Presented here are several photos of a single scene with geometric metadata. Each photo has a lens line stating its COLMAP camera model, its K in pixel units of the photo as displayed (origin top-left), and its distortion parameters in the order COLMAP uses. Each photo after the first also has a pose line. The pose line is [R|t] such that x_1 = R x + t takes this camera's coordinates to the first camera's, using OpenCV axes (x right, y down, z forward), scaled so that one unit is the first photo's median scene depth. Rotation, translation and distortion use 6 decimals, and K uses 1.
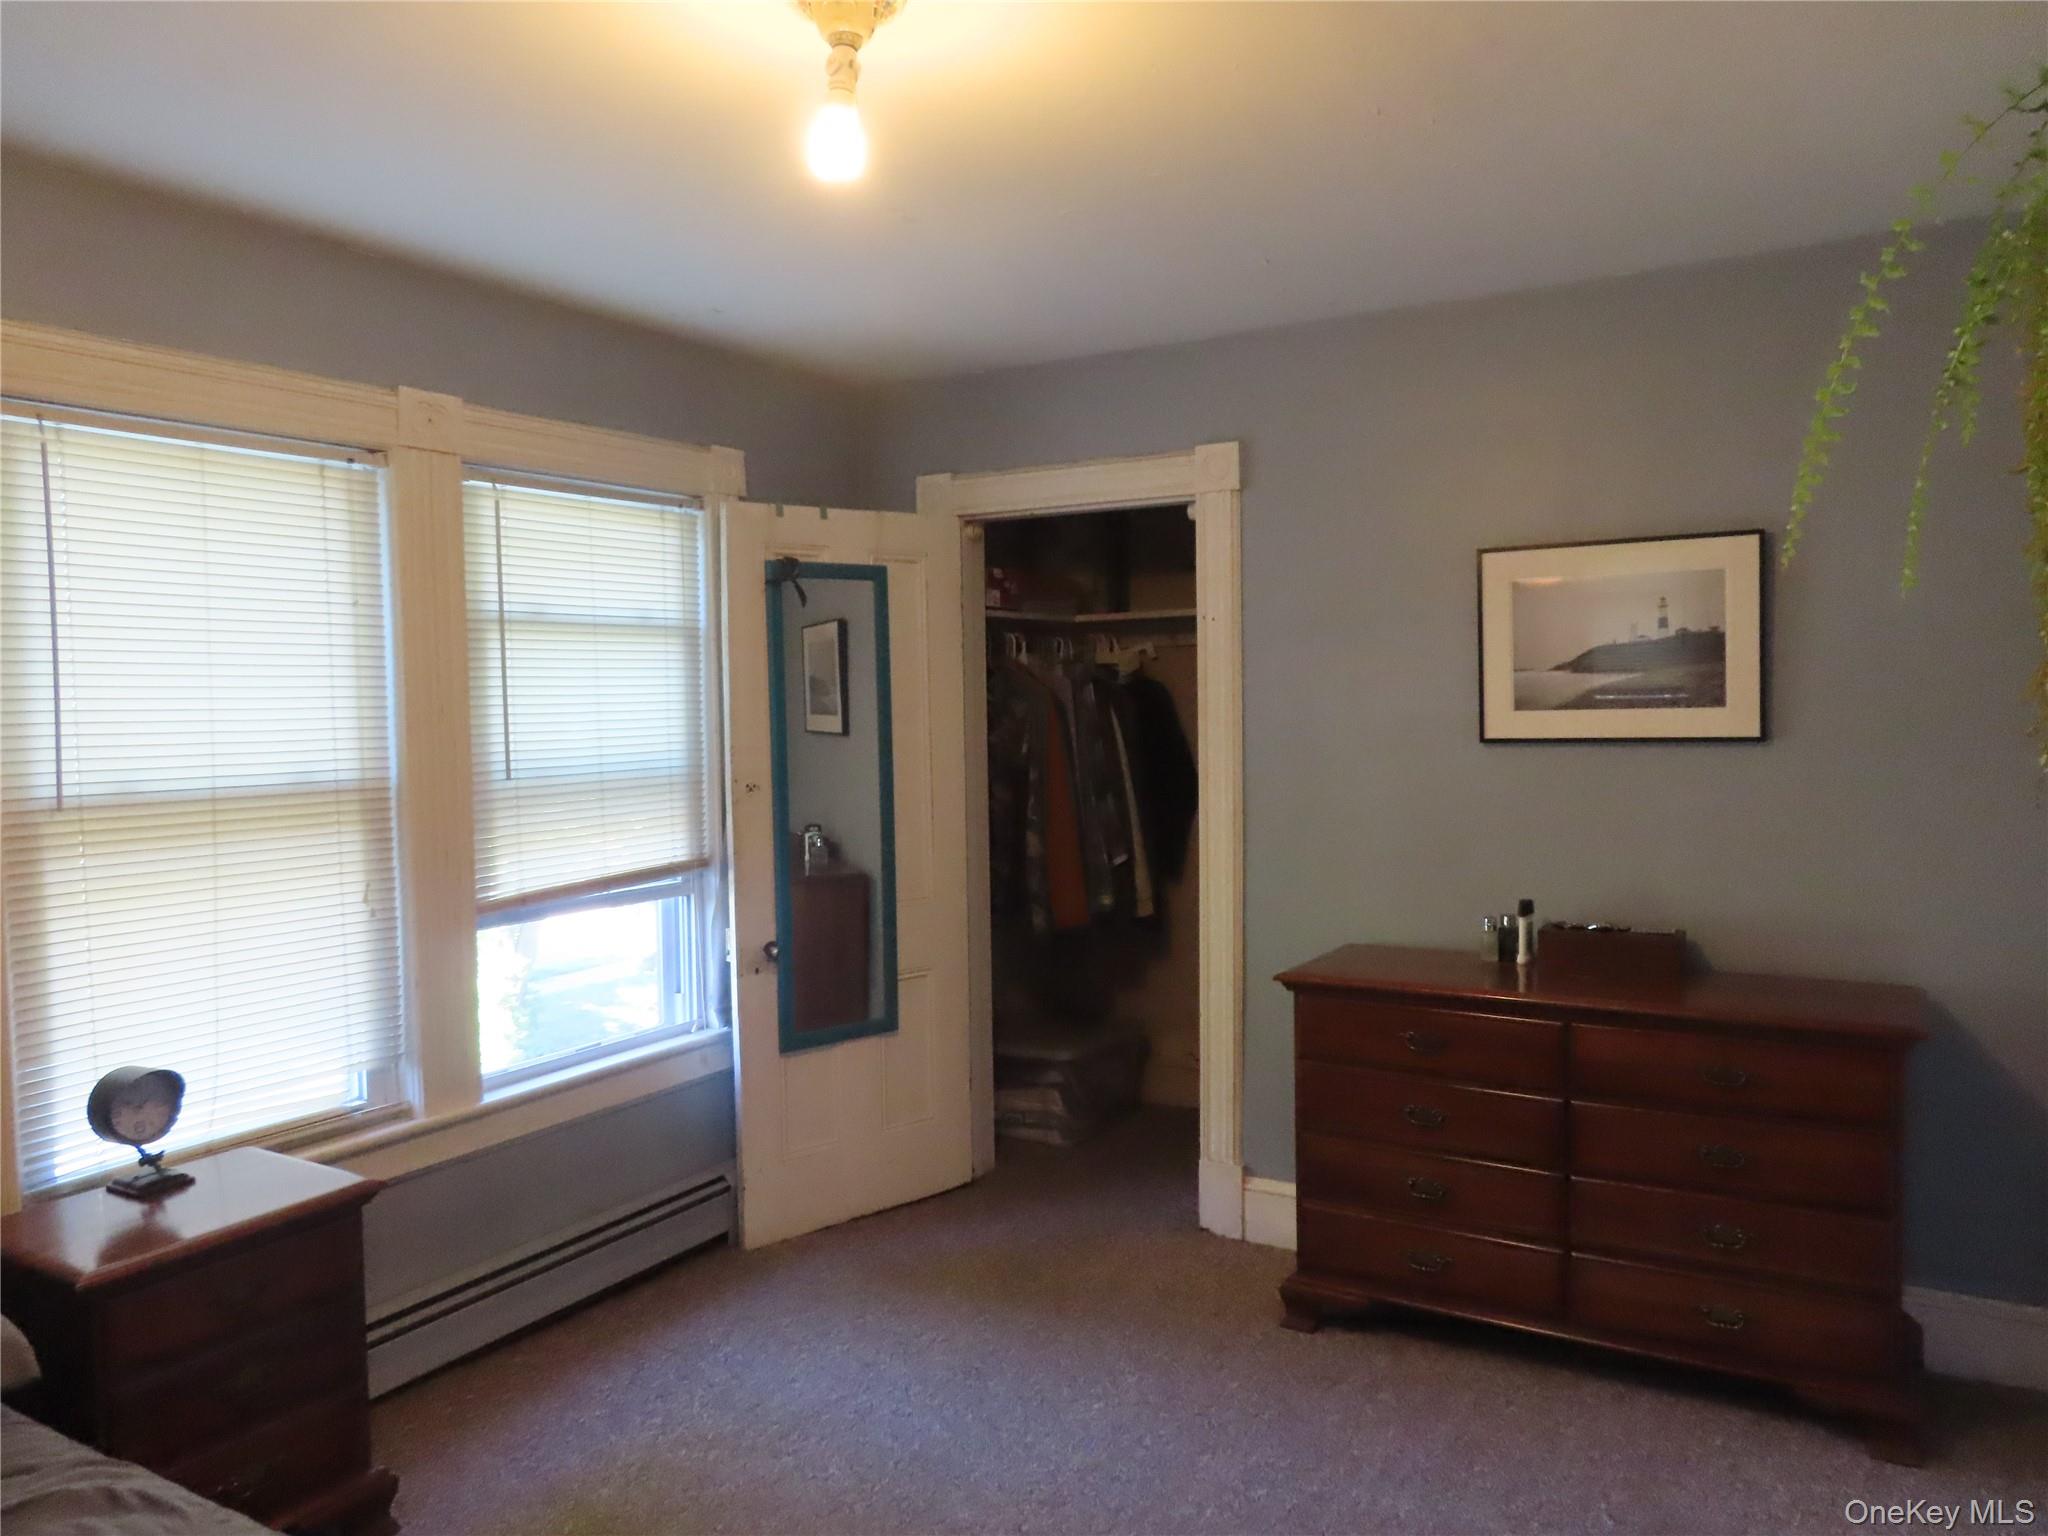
lens RADIAL K [[1457.1, 0, 1030.9], [0, 1457.1, 758.9], [0, 0, 1]] dist [-0.008281, 0.003984]
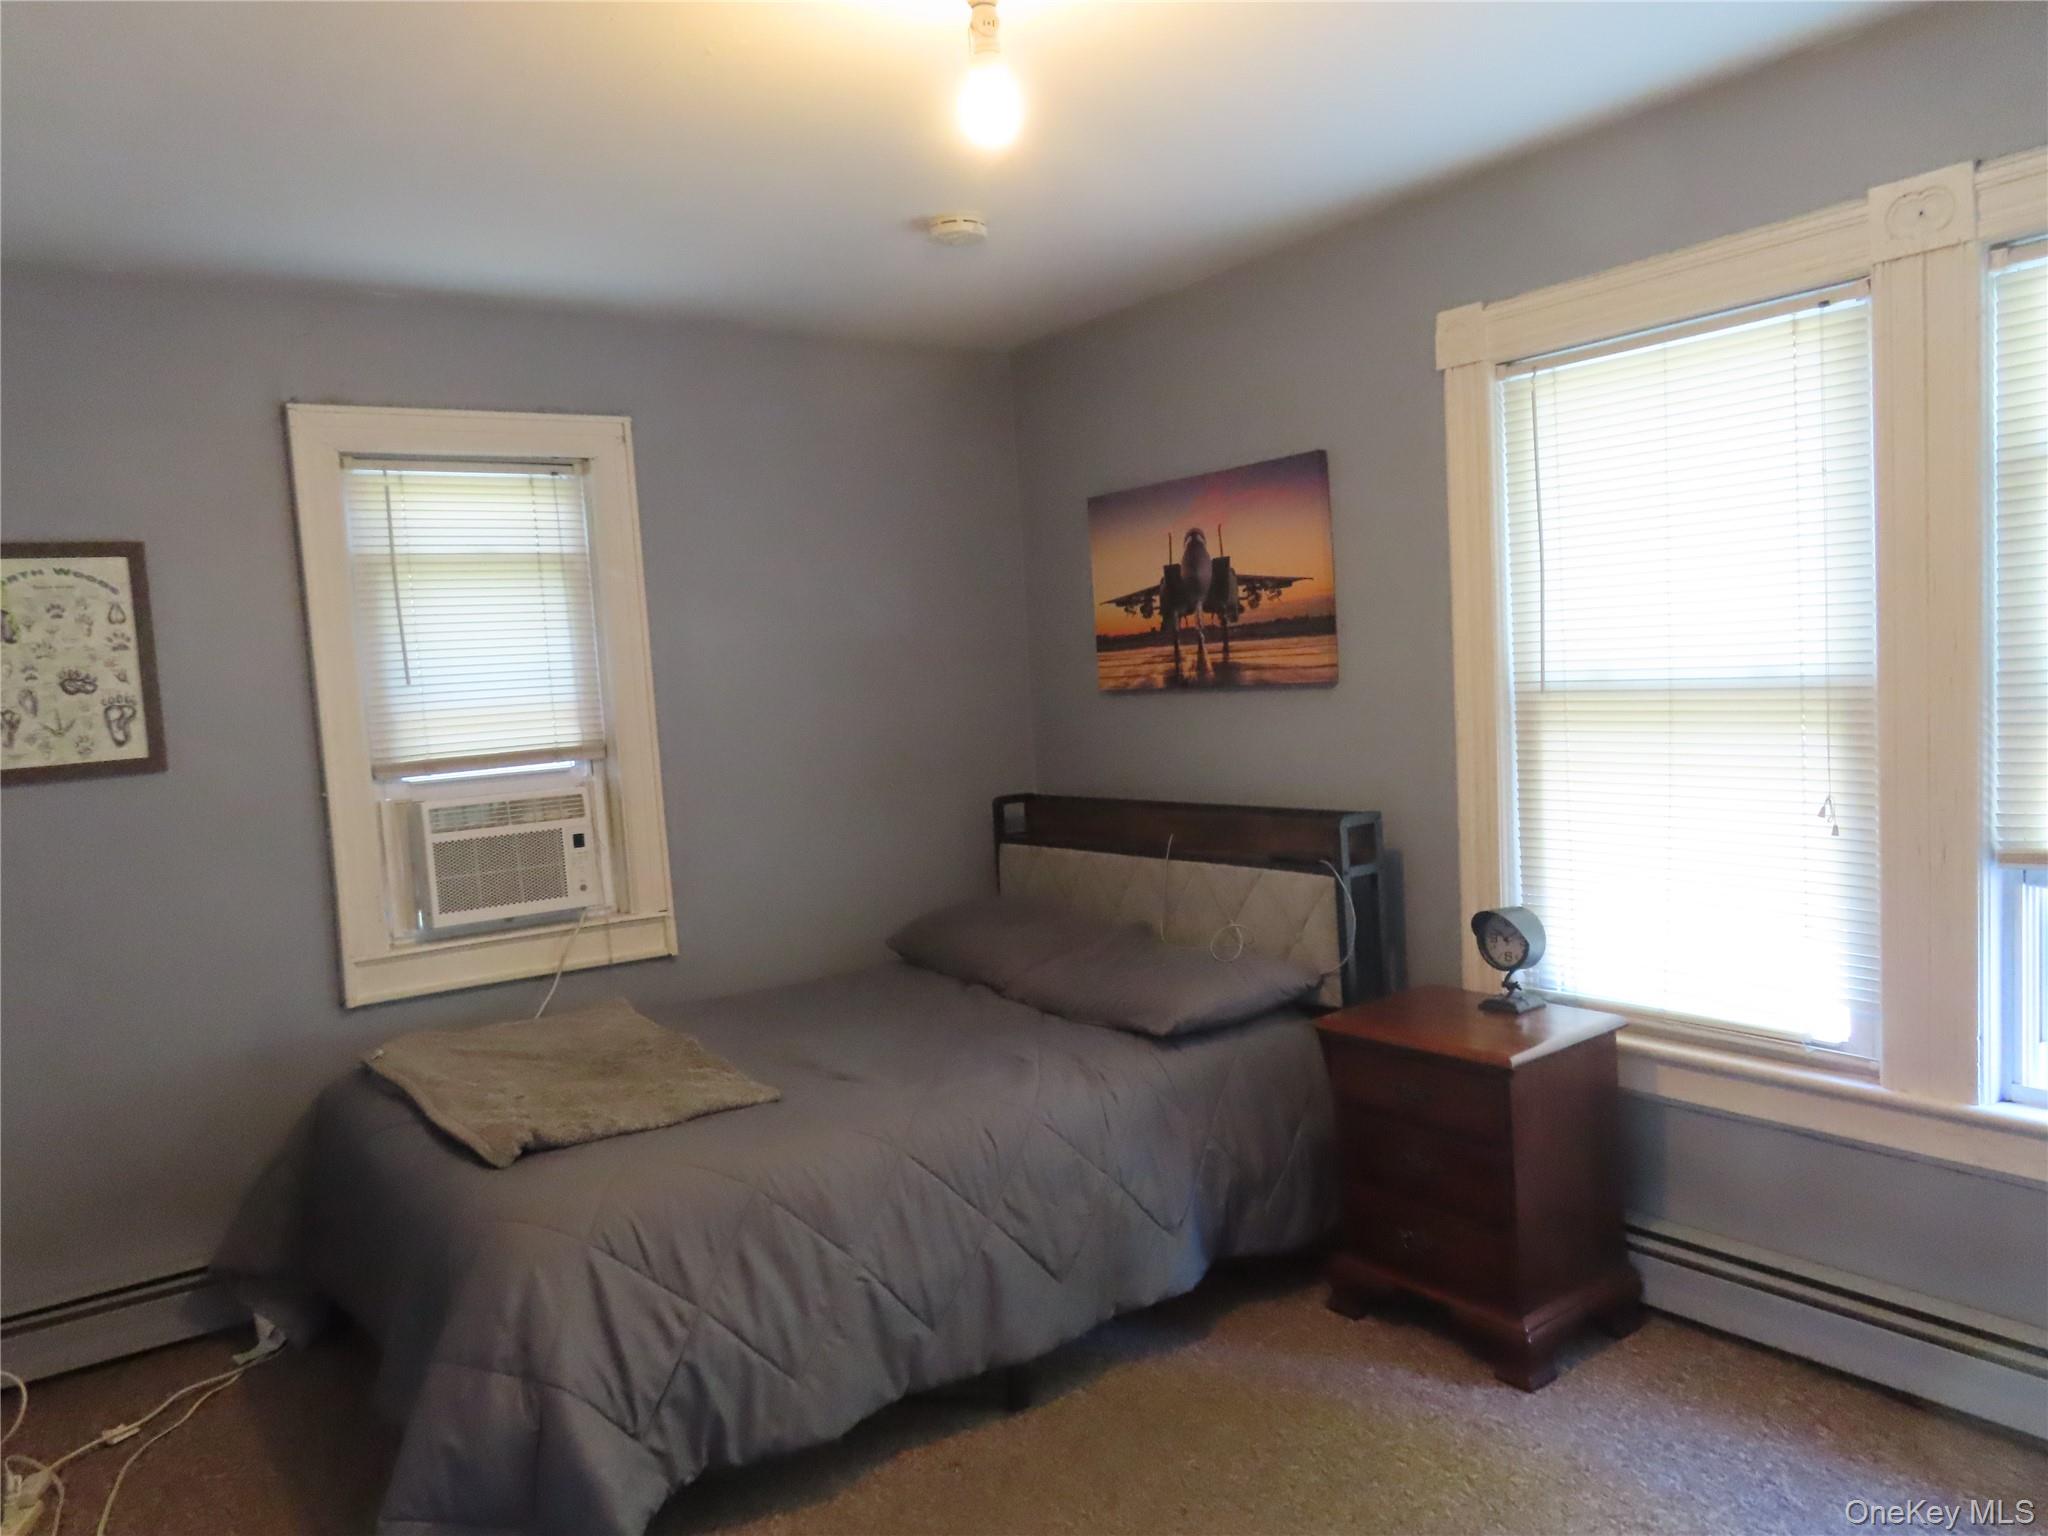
lens RADIAL K [[1457.1, 0, 1021.9], [0, 1457.1, 768.9], [0, 0, 1]] dist [-0.008281, 0.003984]
pose [[-0.393178, 0.109440, -0.912926, 0.535988], [0.027260, 0.993842, 0.107399, -0.037552], [0.919058, 0.017340, -0.393741, 0.914079]]
